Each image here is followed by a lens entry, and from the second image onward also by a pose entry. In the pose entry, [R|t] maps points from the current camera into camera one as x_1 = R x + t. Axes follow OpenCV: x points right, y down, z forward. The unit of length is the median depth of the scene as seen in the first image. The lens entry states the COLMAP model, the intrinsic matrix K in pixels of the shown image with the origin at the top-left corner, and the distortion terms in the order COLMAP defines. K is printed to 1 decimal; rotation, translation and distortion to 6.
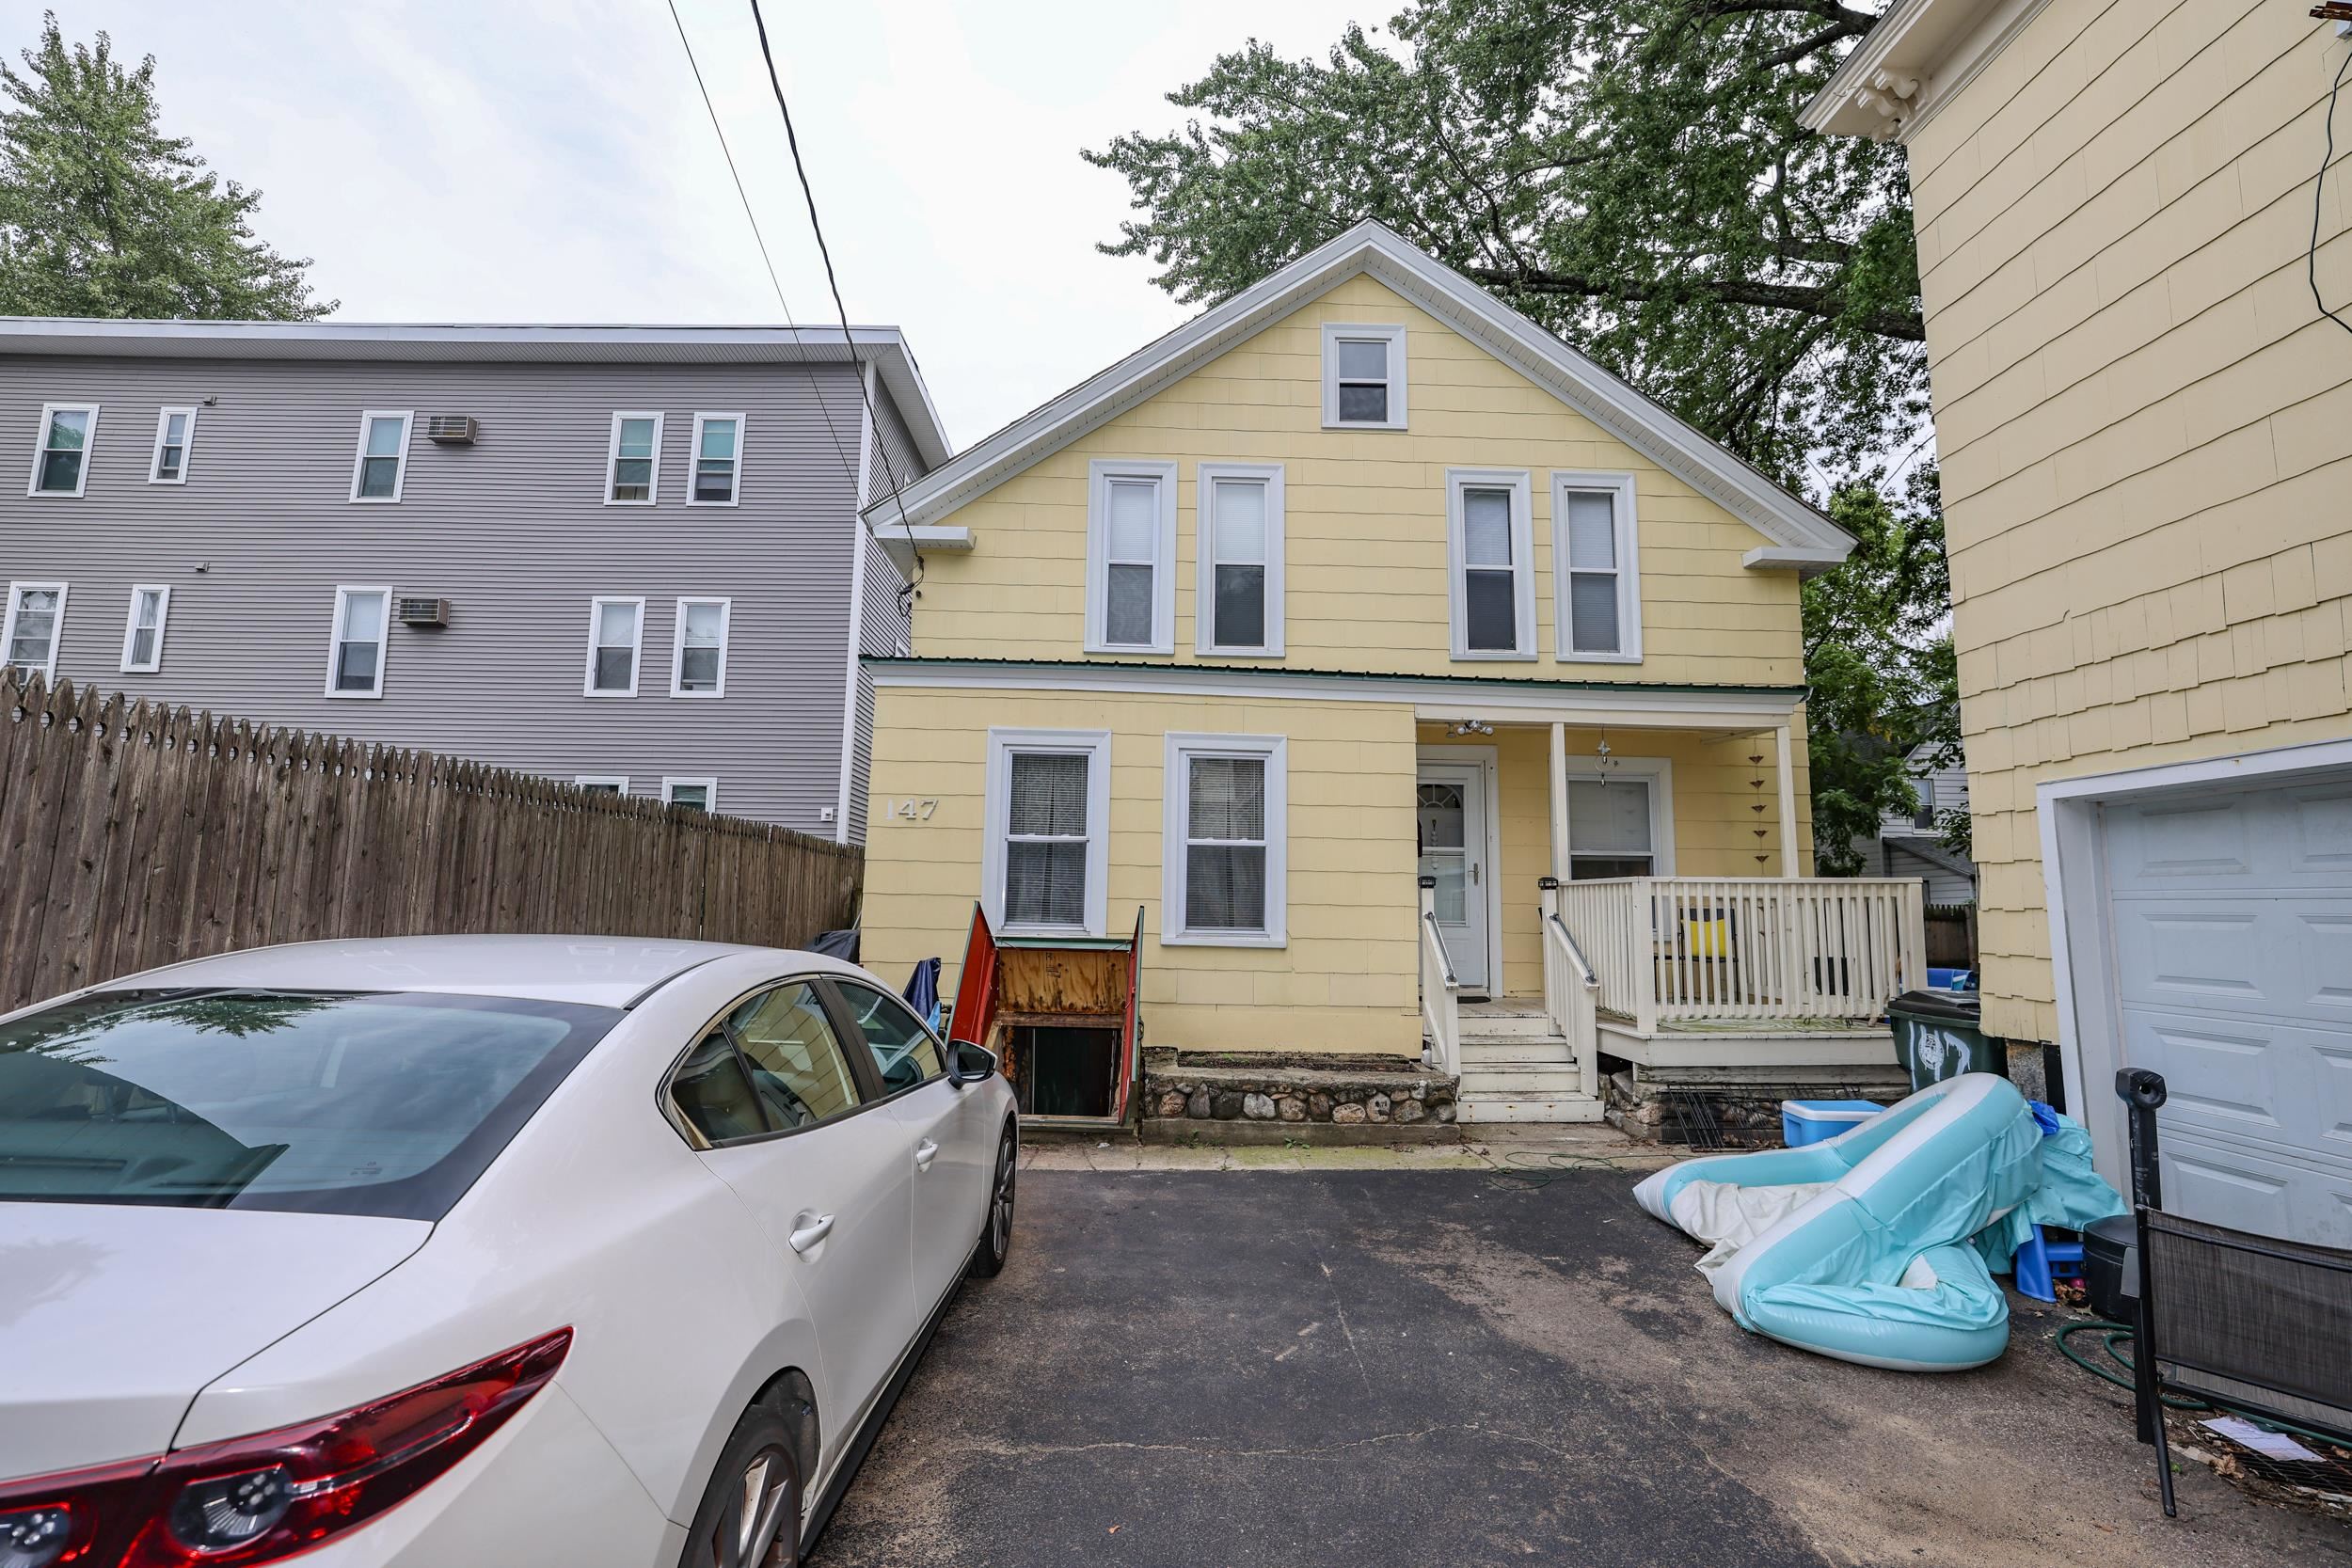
lens RADIAL K [[1014.5, 0, 1176.0], [0, 1014.5, 784.0], [0, 0, 1]] dist [-0.037768, 0.000002]
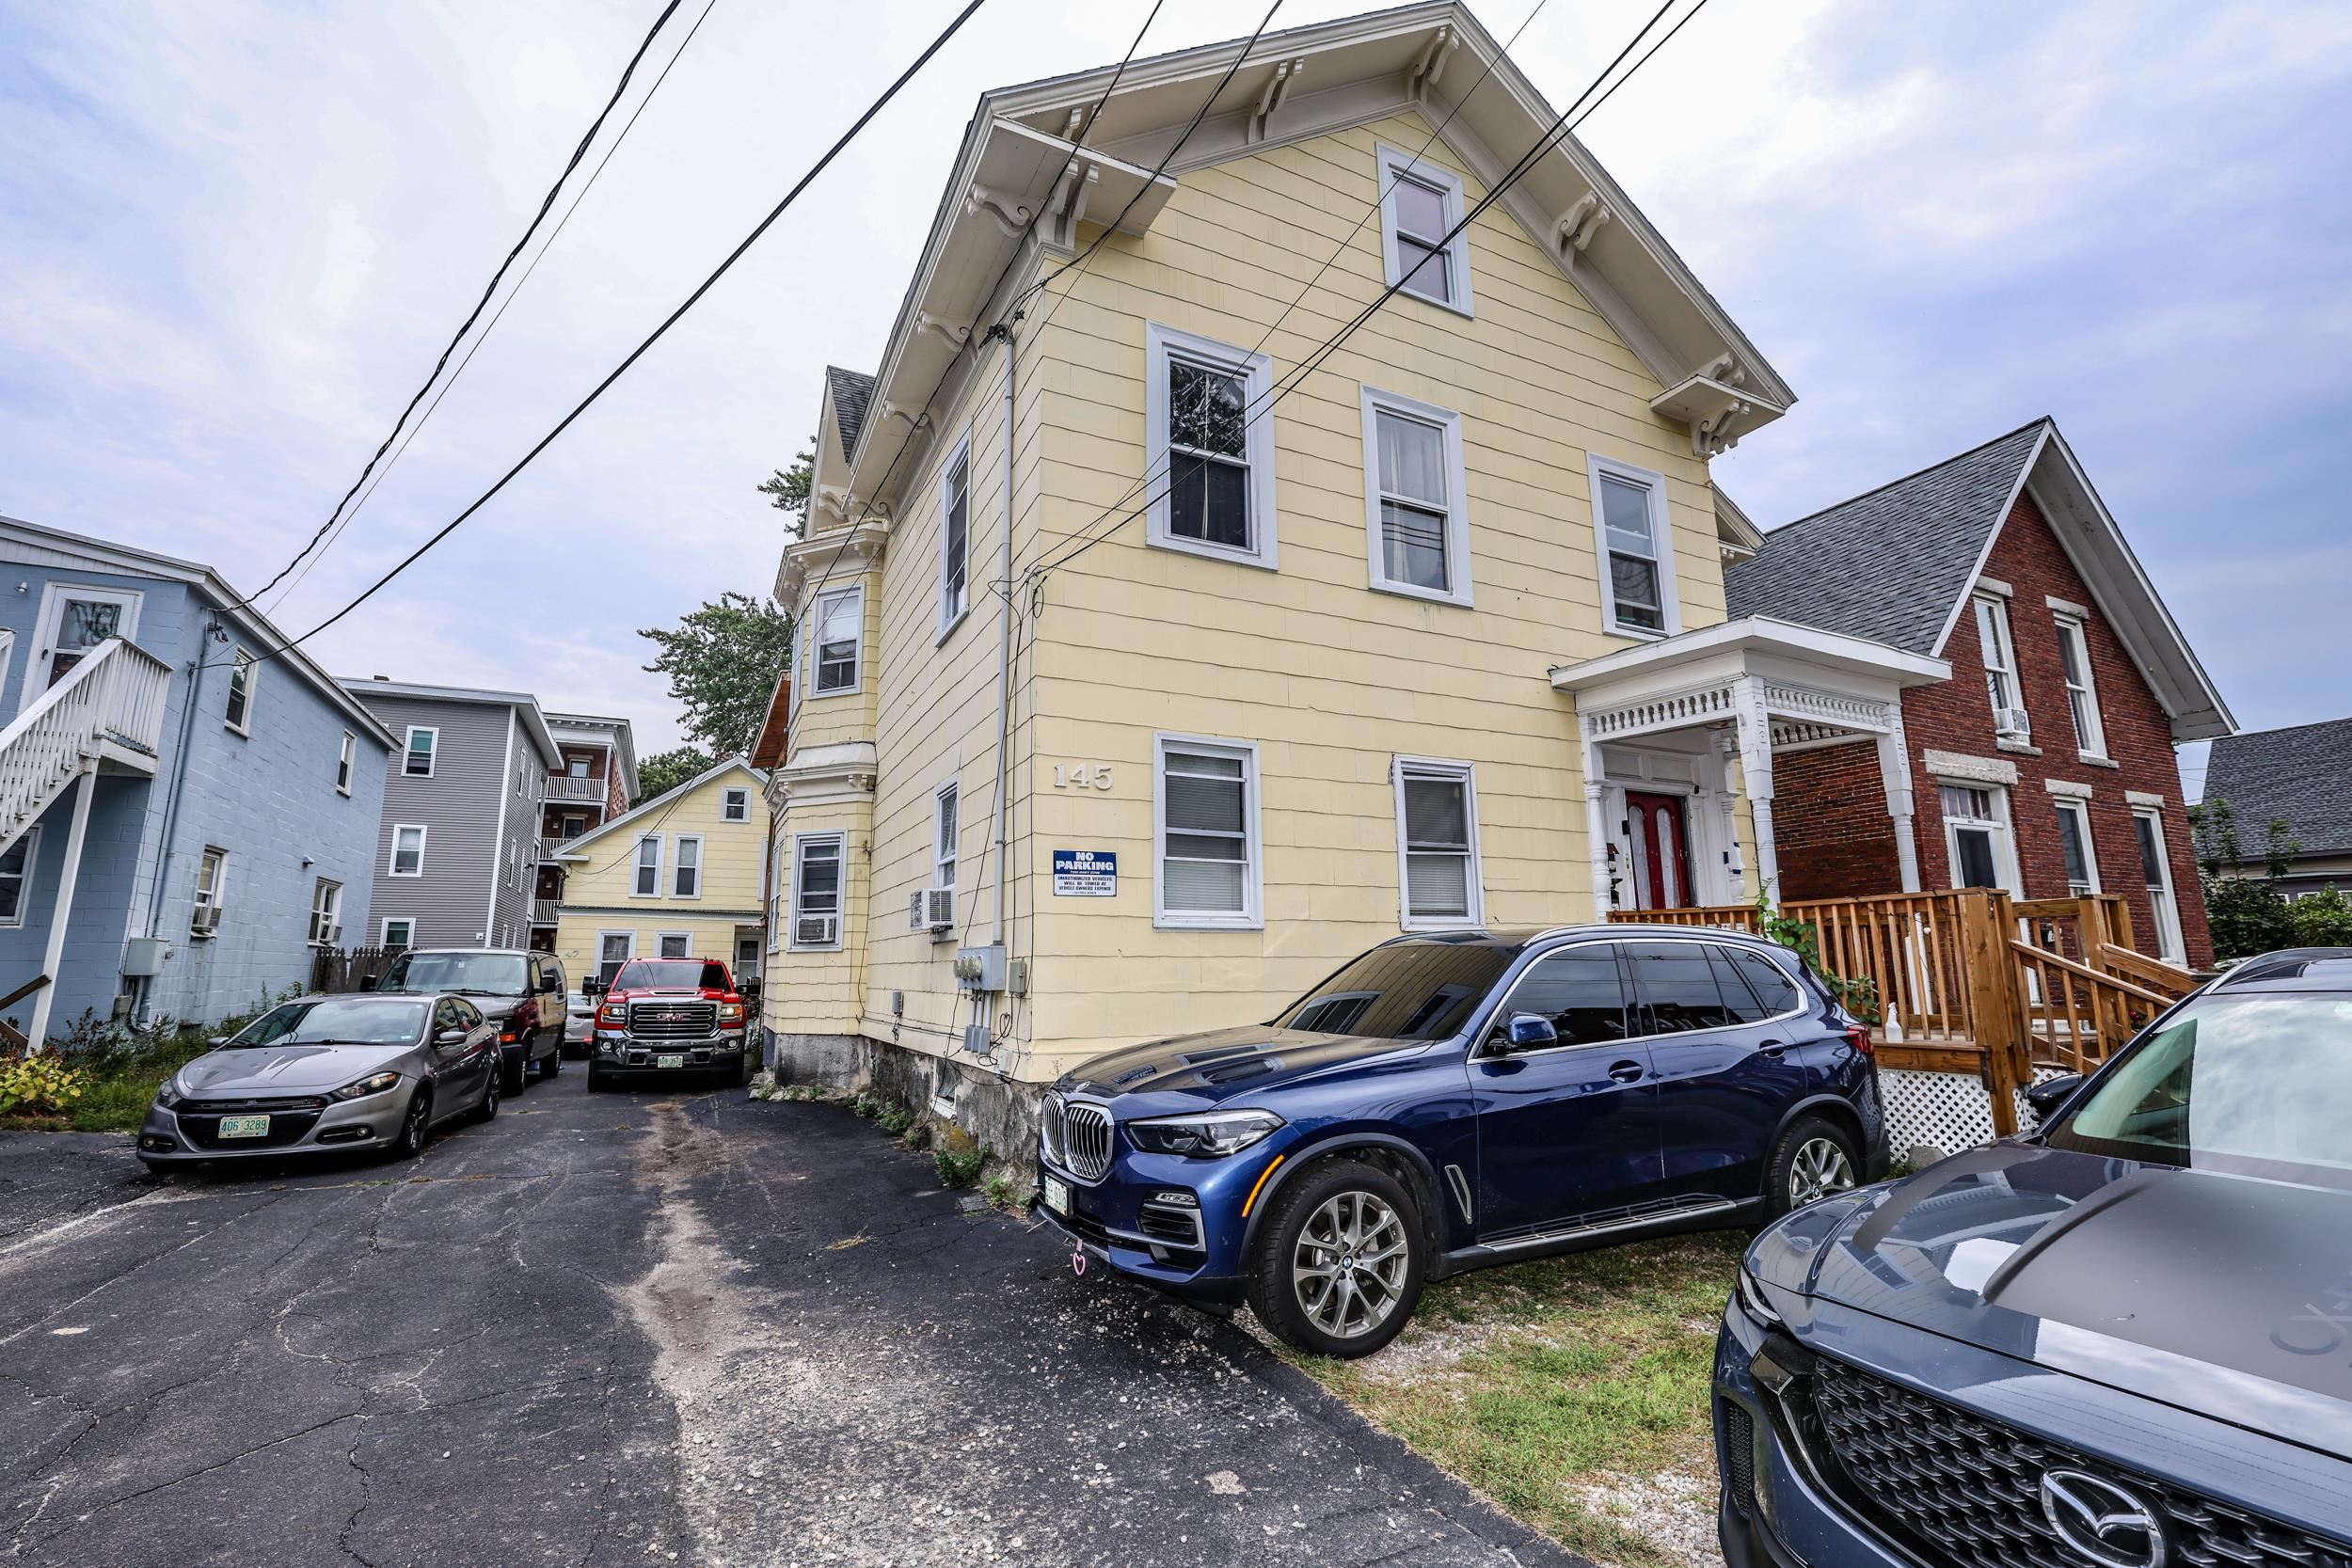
lens RADIAL K [[1014.5, 0, 1176.0], [0, 1014.5, 784.0], [0, 0, 1]] dist [-0.037768, 0.000002]
pose [[0.906289, 0.051018, 0.419569, 0.071300], [-0.027051, 0.997655, -0.062878, -0.196948], [-0.421793, 0.045636, 0.905543, -1.482184]]
